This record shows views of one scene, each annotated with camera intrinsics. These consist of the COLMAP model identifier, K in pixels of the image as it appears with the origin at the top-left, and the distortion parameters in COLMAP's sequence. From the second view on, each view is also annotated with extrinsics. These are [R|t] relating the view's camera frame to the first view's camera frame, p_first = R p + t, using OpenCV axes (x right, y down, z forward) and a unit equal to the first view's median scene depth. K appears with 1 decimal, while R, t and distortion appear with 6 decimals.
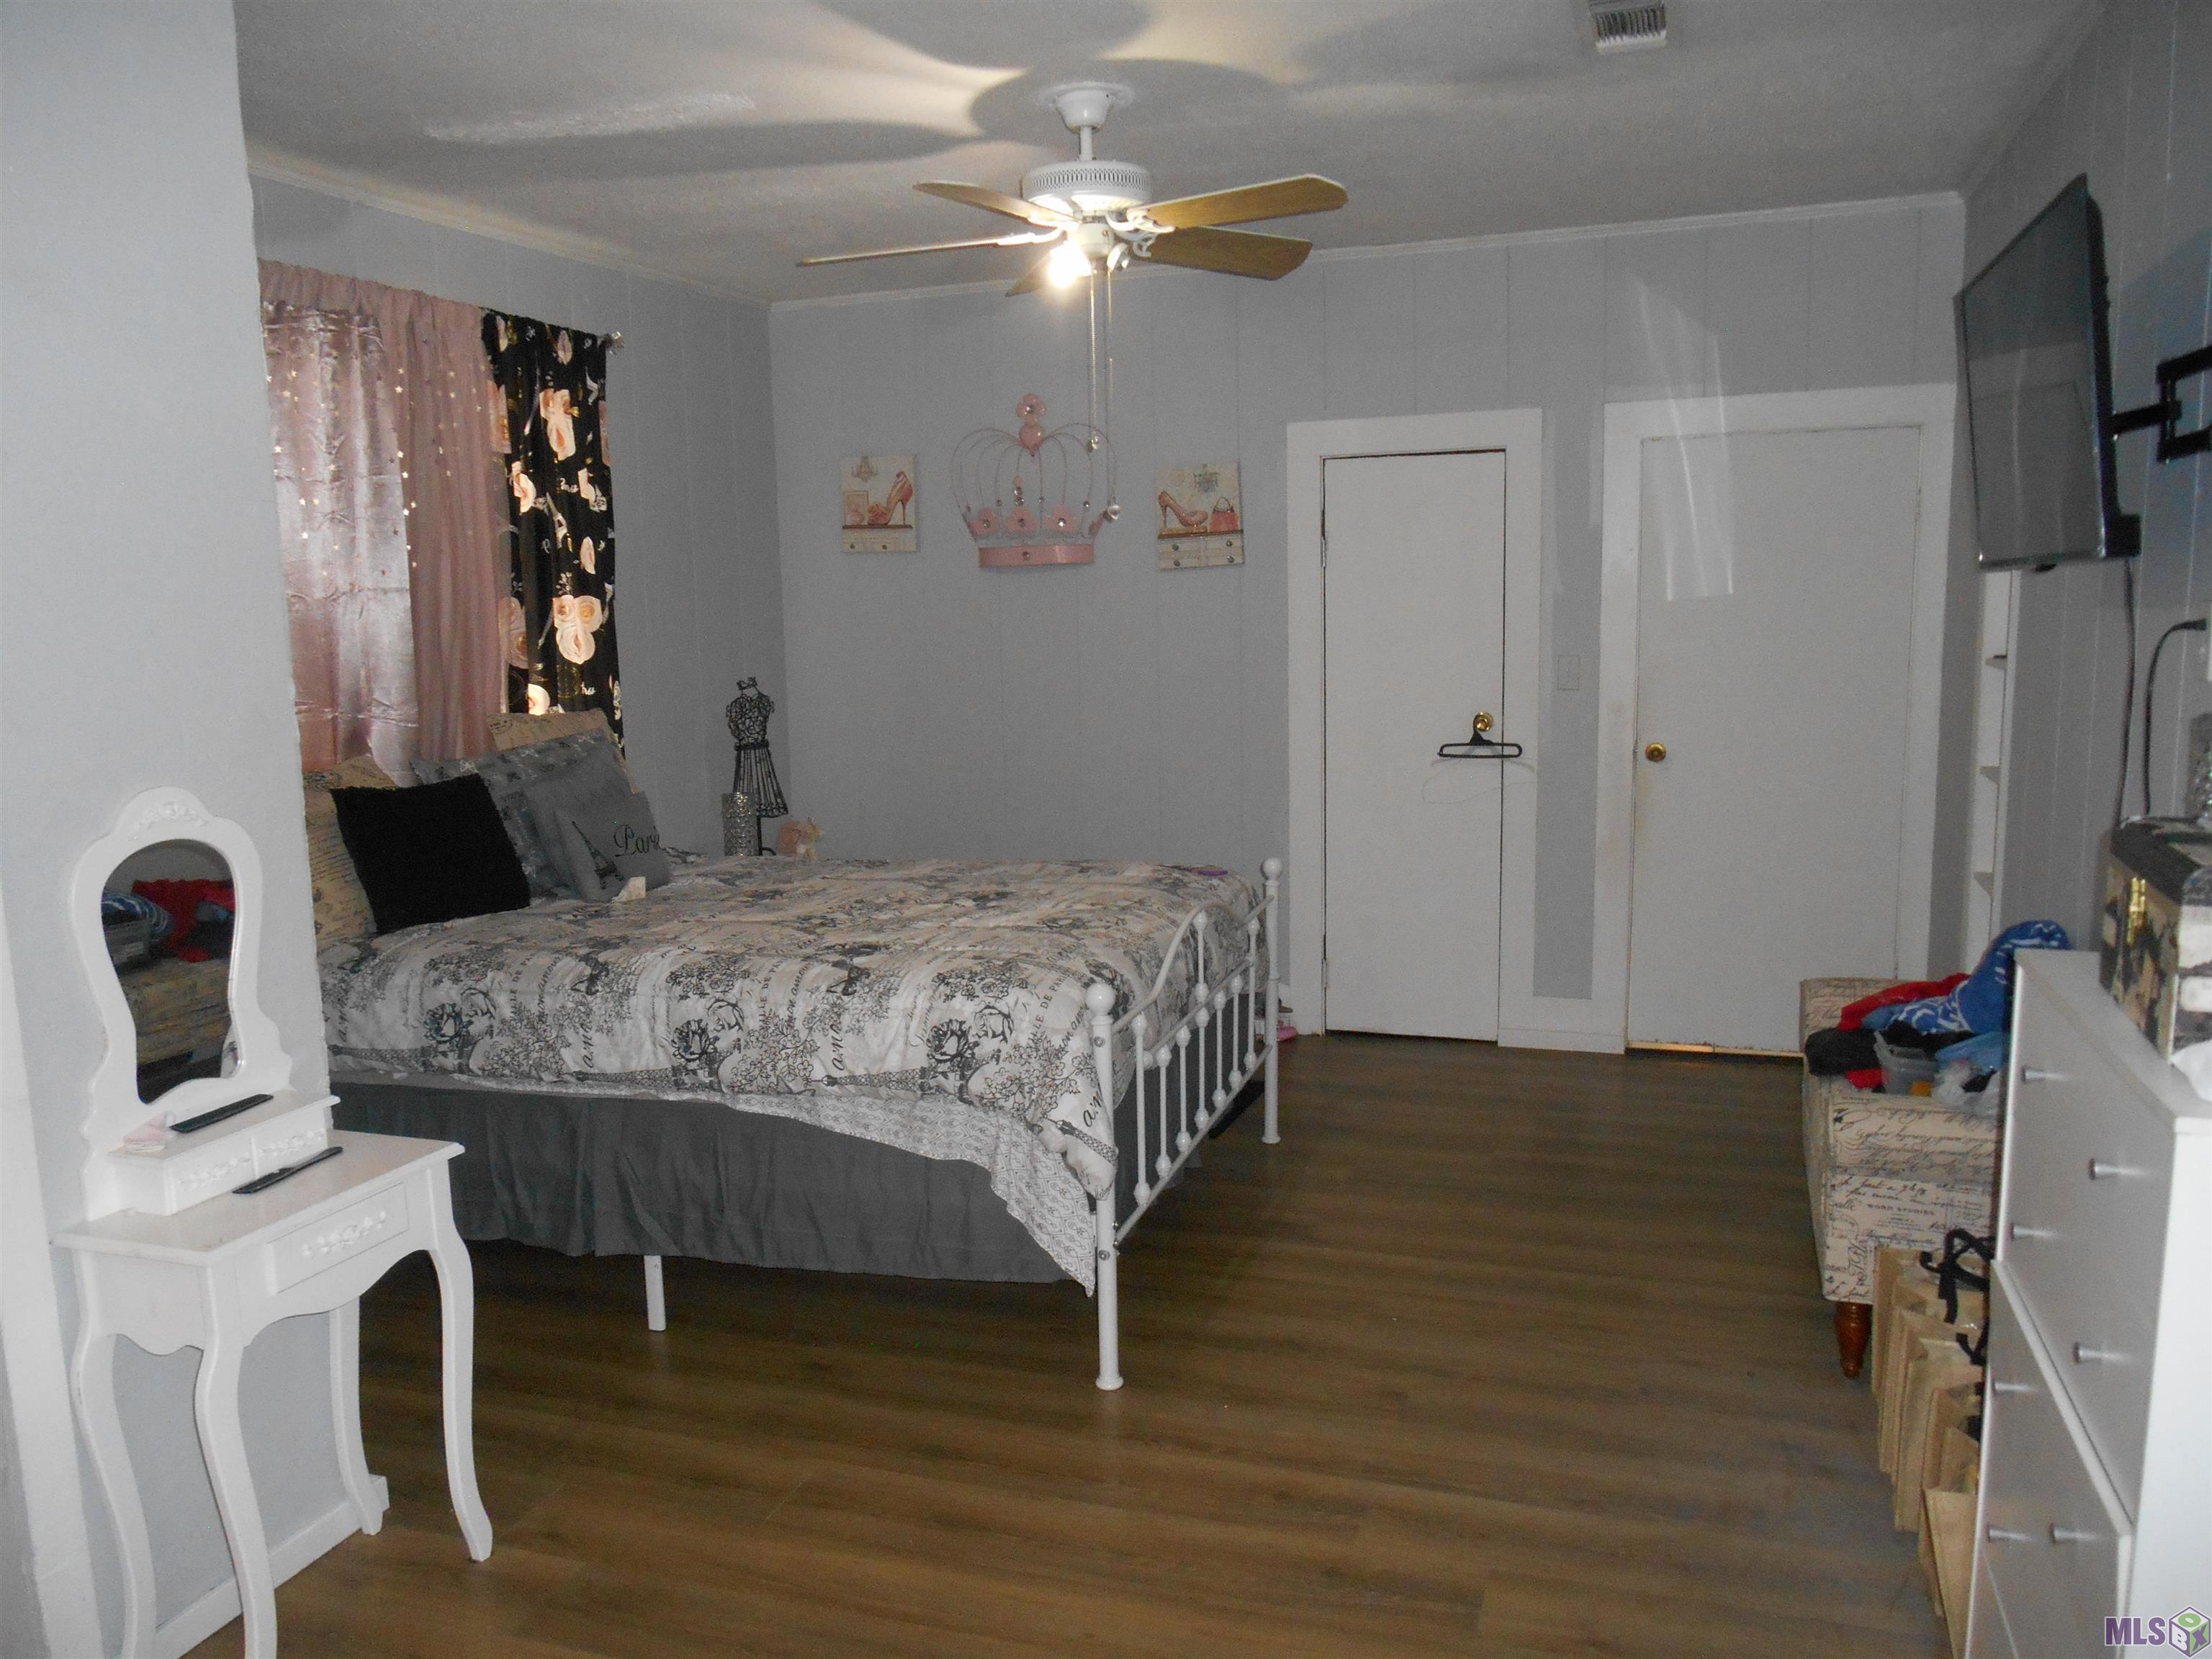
lens RADIAL K [[1698.4, 0, 1102.9], [0, 1698.4, 831.6], [0, 0, 1]] dist [-0.044502, 0.019968]
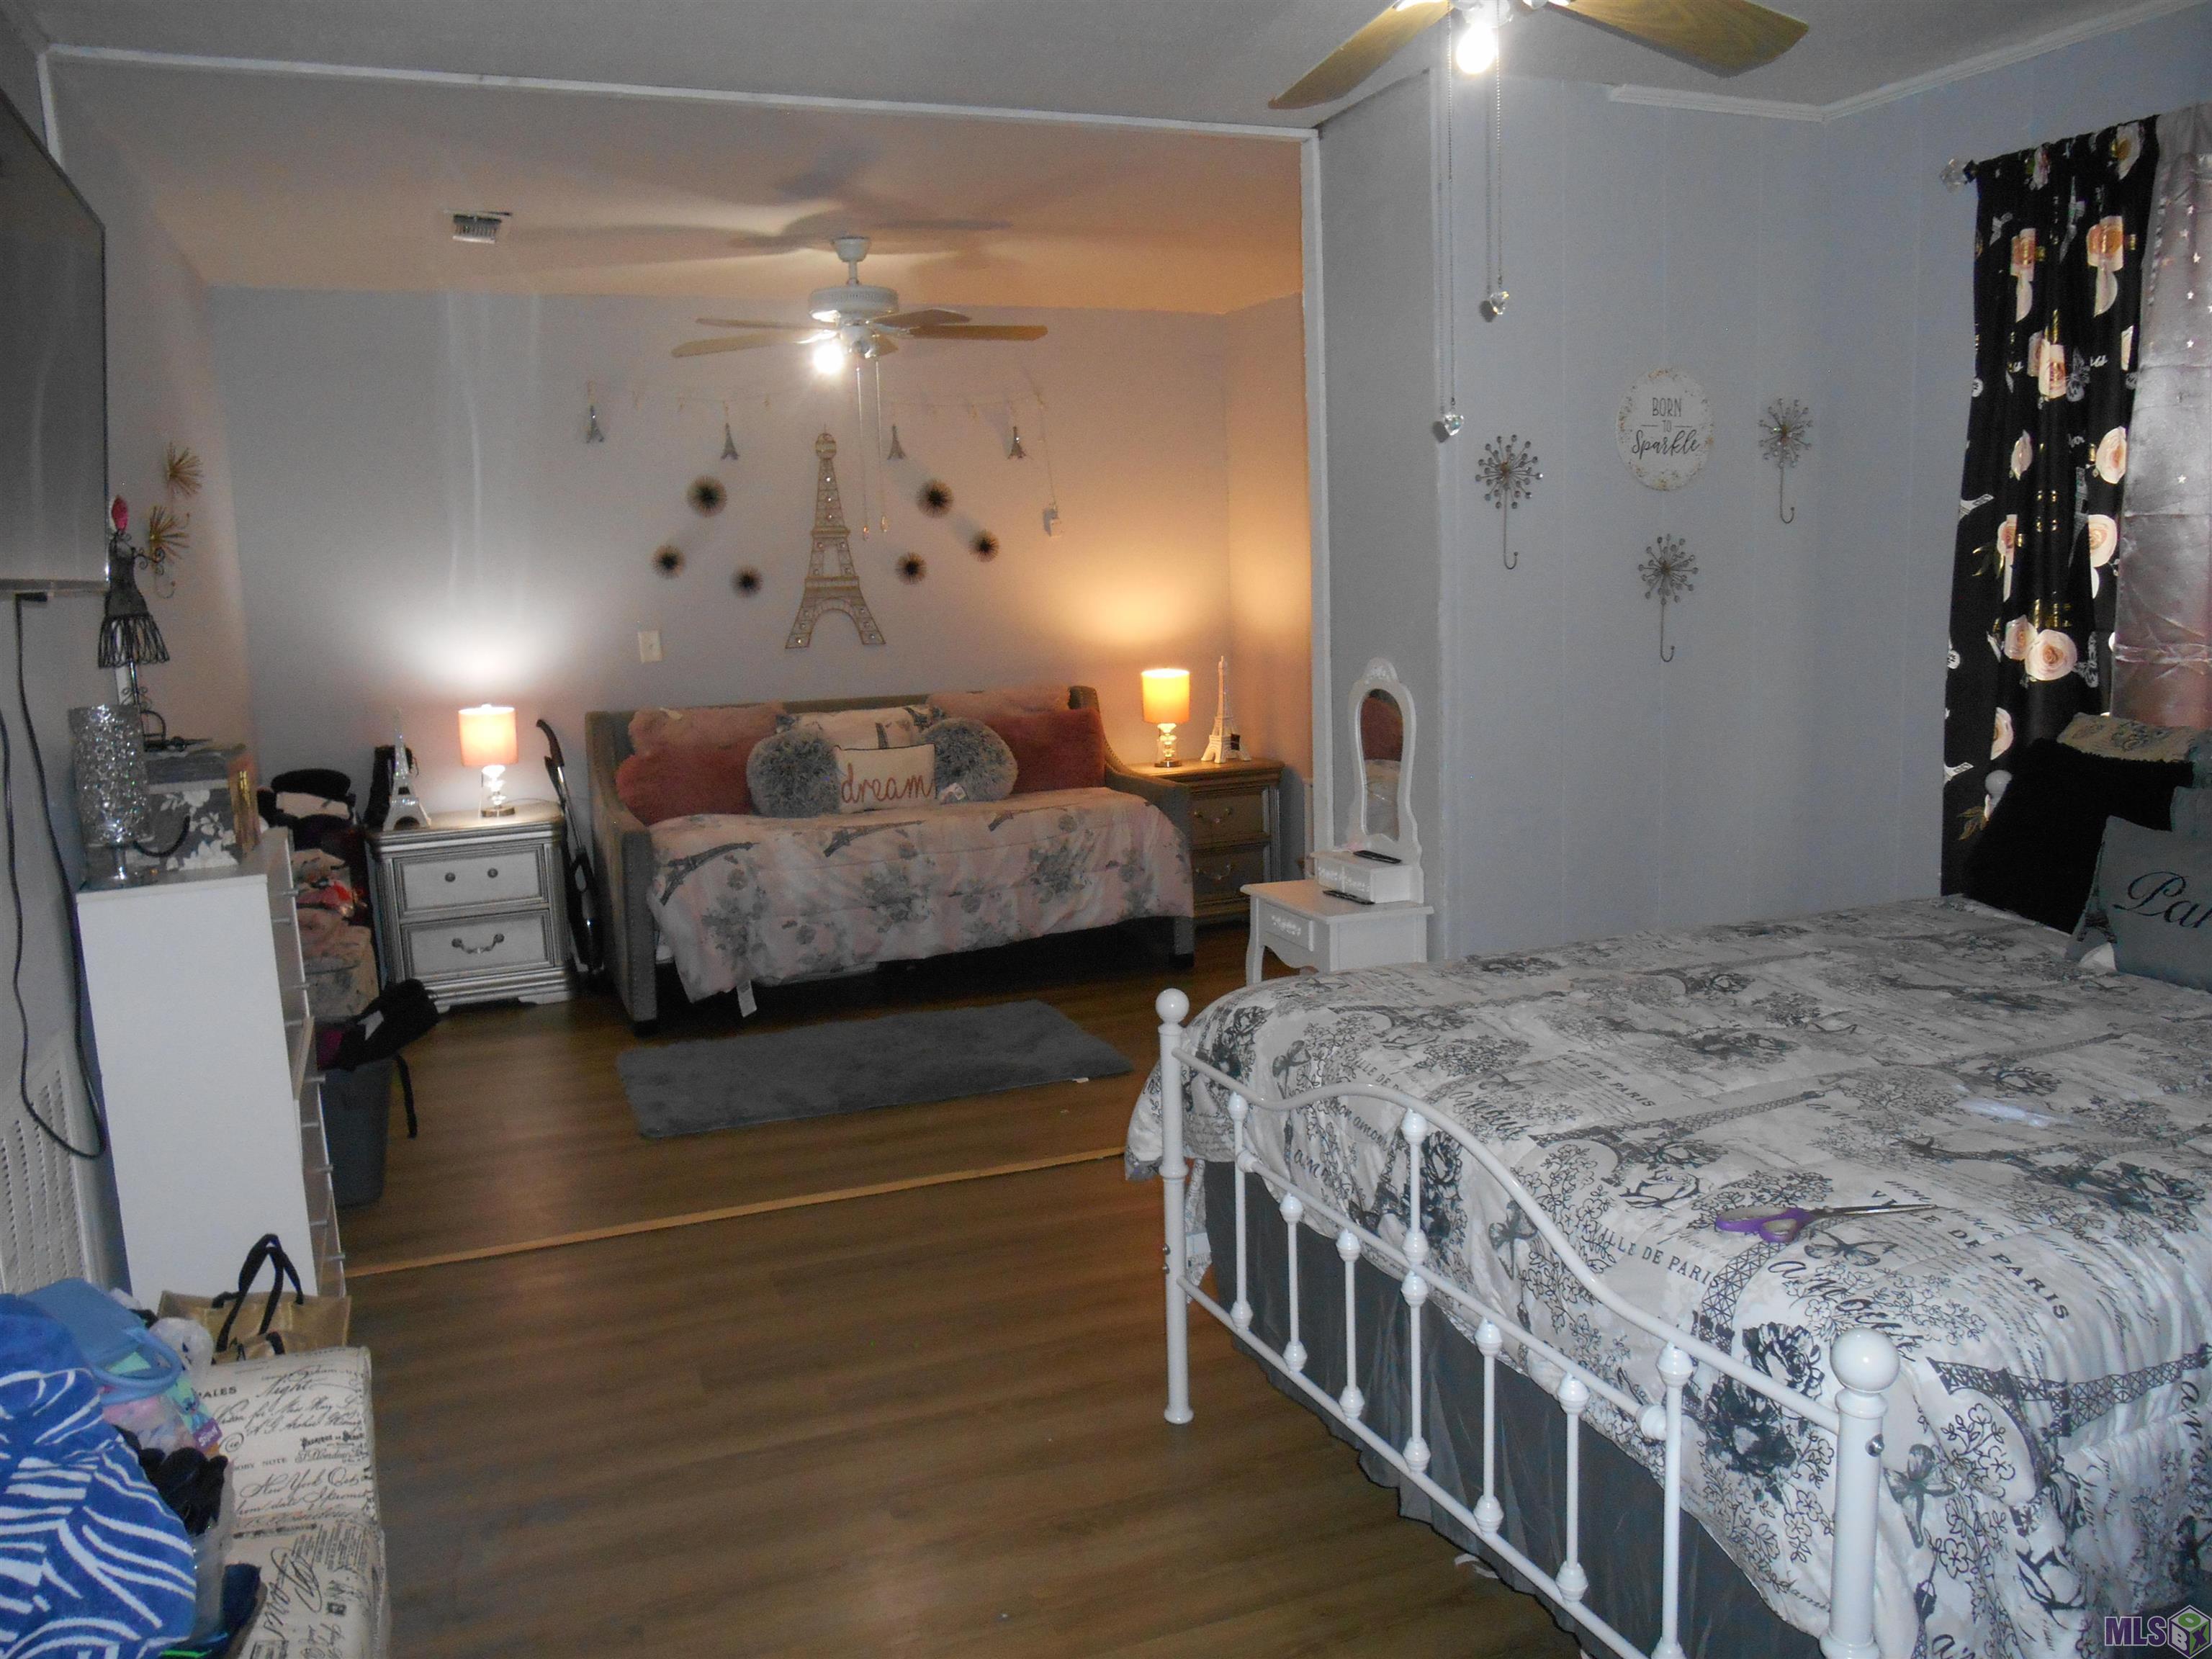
lens RADIAL K [[1698.4, 0, 1105.8], [0, 1698.4, 834.3], [0, 0, 1]] dist [-0.044502, 0.019968]
pose [[-0.753509, 0.149358, -0.640247, 0.480954], [-0.037957, 0.962344, 0.269170, -0.189479], [0.656341, 0.227124, -0.719466, 1.304239]]
